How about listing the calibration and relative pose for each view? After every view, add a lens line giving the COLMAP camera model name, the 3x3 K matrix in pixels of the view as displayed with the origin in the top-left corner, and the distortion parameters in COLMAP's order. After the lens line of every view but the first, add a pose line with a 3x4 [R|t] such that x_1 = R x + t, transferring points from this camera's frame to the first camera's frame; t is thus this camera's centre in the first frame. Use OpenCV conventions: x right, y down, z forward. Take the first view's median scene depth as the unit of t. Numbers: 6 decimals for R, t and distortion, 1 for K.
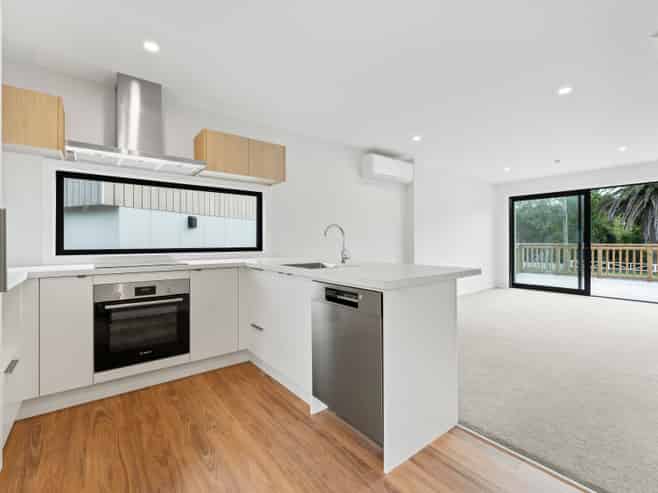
lens RADIAL K [[302.1, 0, 340.0], [0, 302.1, 242.5], [0, 0, 1]] dist [0.000693, -0.001154]
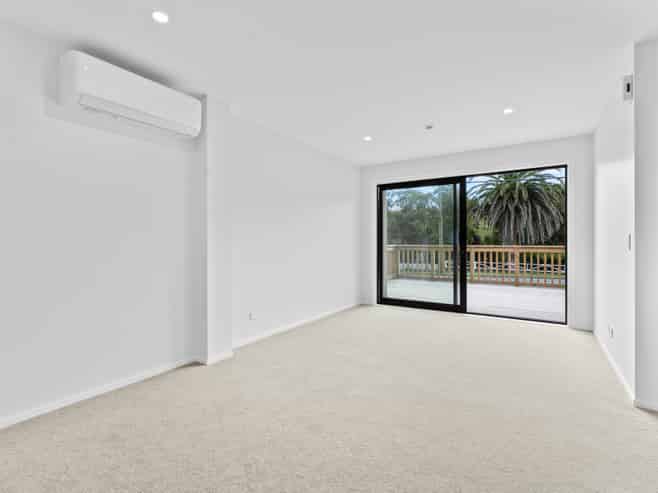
lens RADIAL K [[330.4, 0, 329.9], [0, 330.4, 243.9], [0, 0, 1]] dist [-0.000992, 0.000095]
pose [[0.950682, -0.002808, 0.310155, 0.192471], [0.002999, 0.999995, -0.000139, -0.001204], [-0.310153, 0.001062, 0.950686, 0.252093]]
